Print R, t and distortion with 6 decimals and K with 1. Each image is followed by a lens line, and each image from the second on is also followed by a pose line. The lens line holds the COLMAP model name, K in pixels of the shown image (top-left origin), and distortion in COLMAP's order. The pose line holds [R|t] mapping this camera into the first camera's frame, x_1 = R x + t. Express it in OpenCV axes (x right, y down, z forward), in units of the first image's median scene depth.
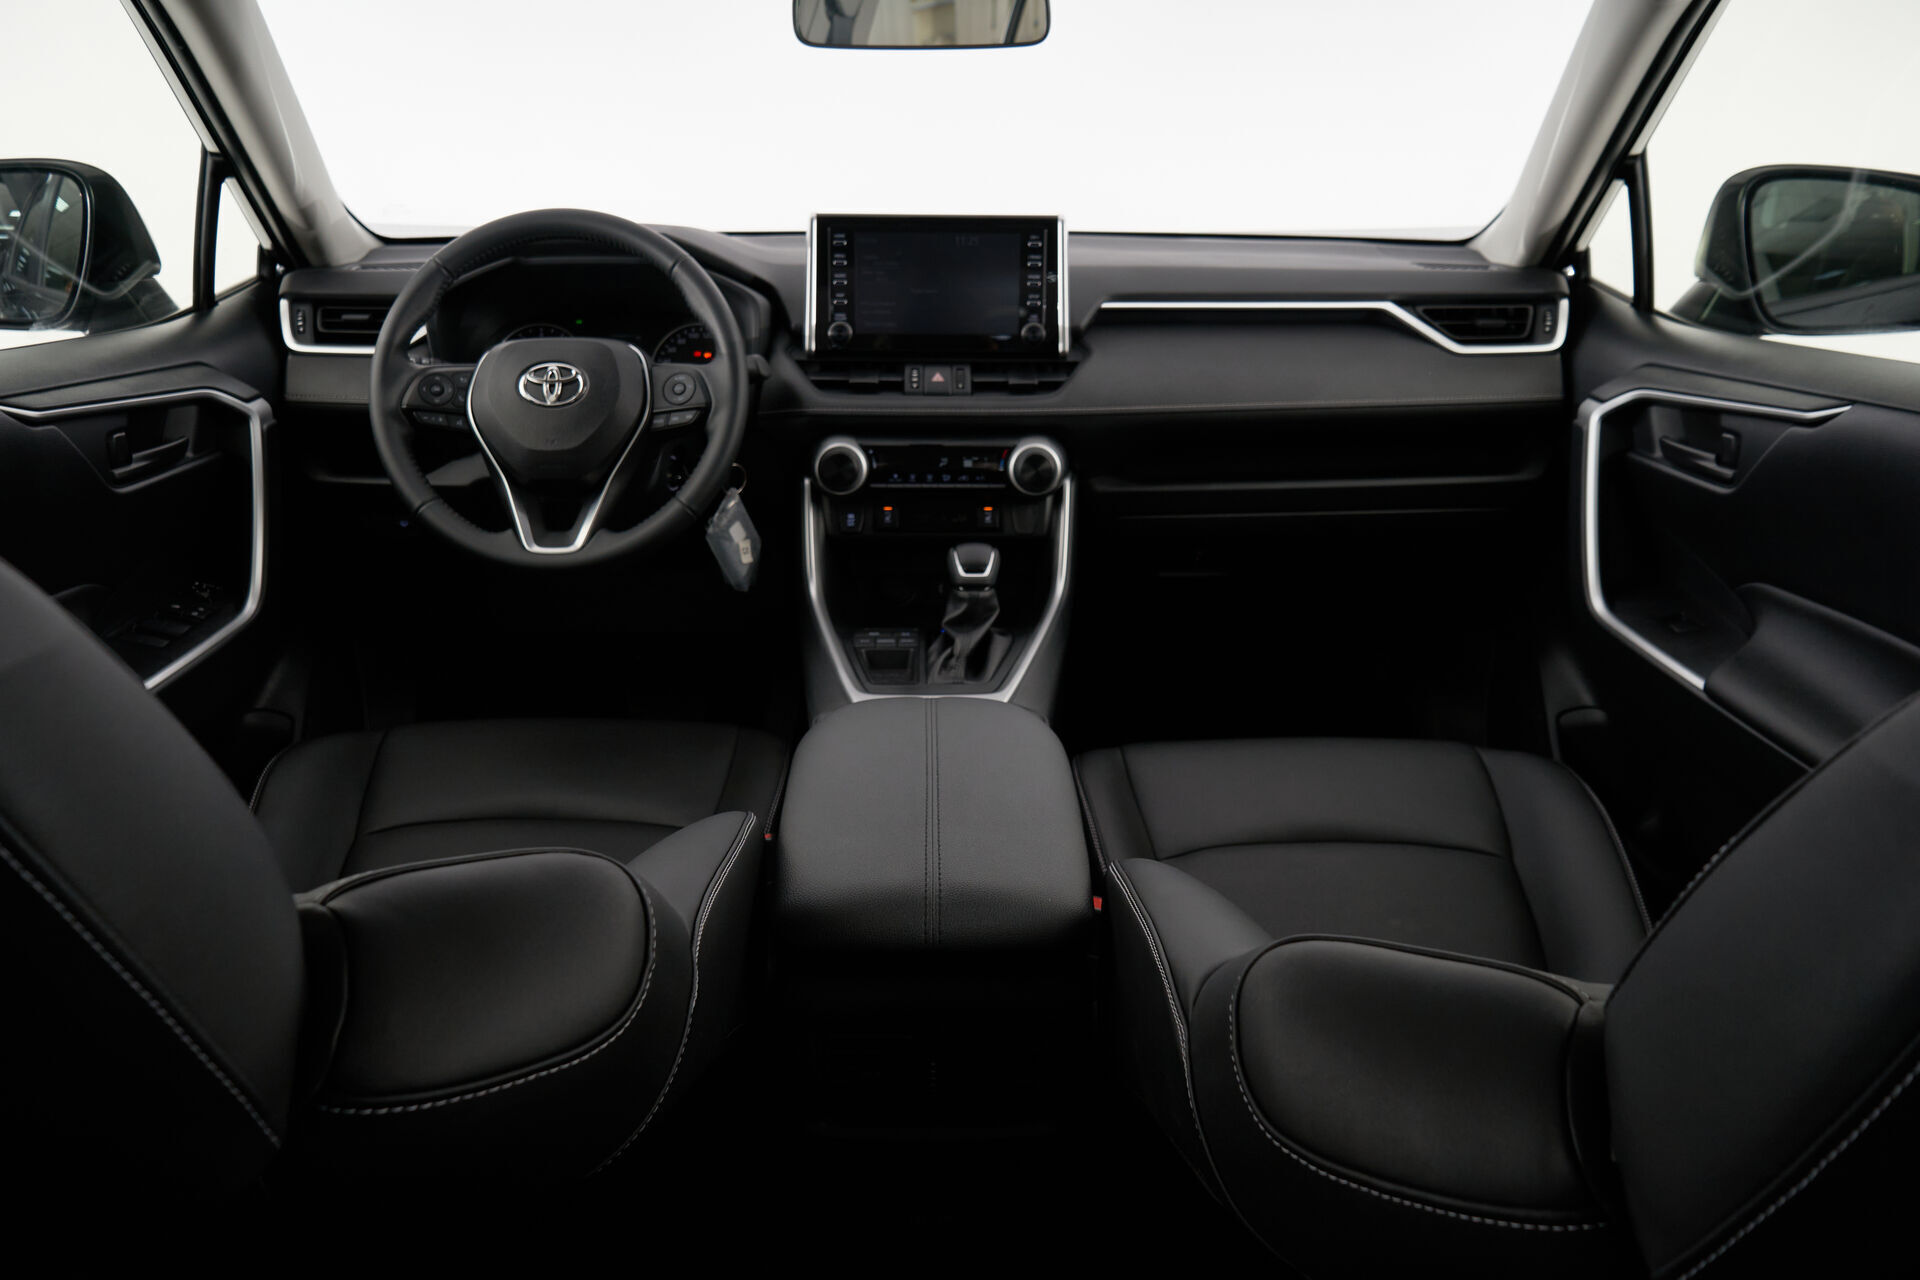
lens RADIAL K [[1528.8, 0, 958.8], [0, 1528.8, 642.5], [0, 0, 1]] dist [-0.000508, -0.005460]
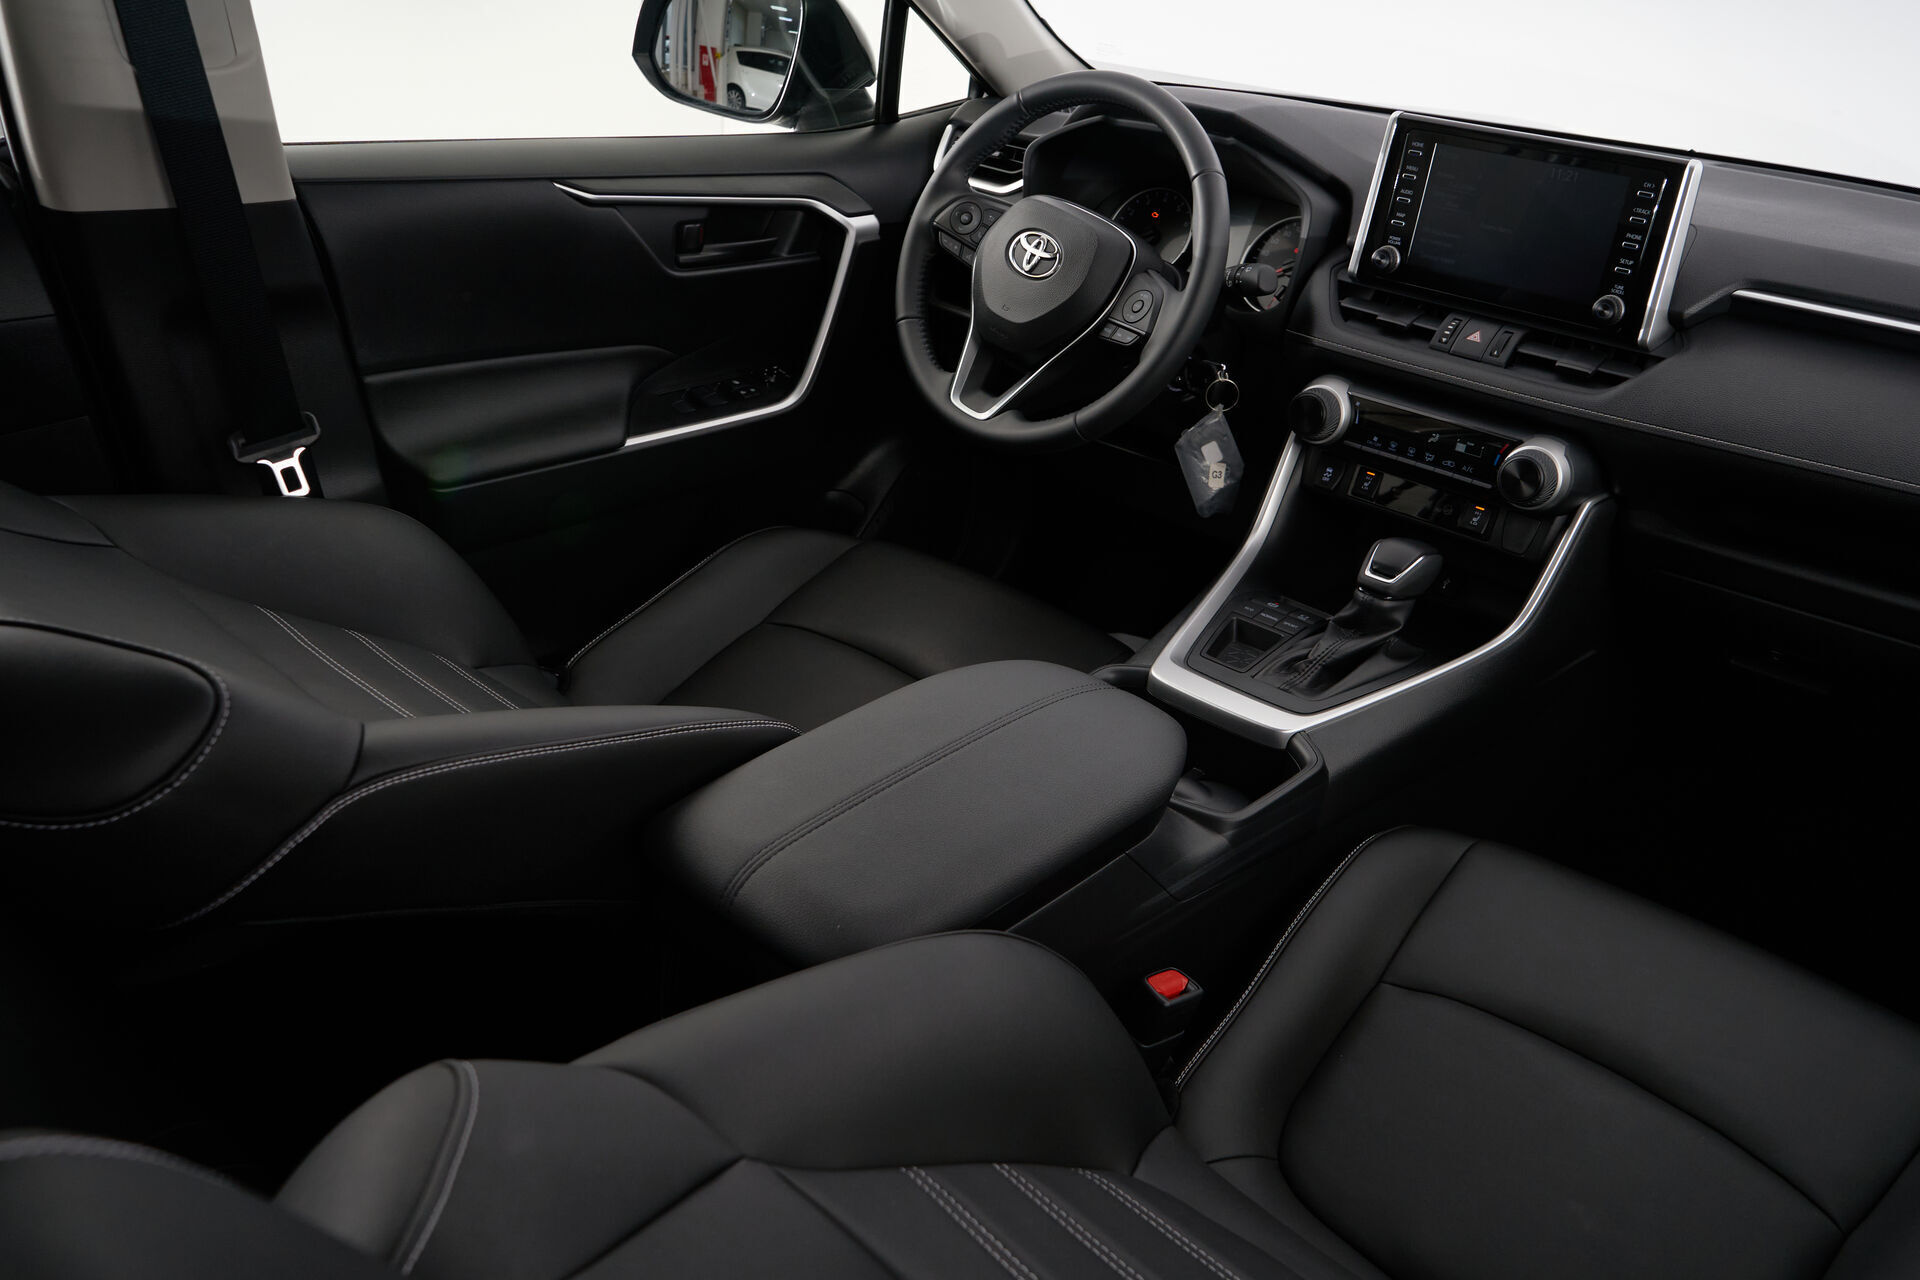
lens RADIAL K [[1528.8, 0, 960.0], [0, 1528.8, 640.8], [0, 0, 1]] dist [-0.000508, -0.005460]
pose [[0.731807, 0.342310, -0.589306, 0.324286], [-0.276111, 0.939479, 0.202837, -0.110717], [0.623074, 0.014276, 0.782033, 0.191562]]
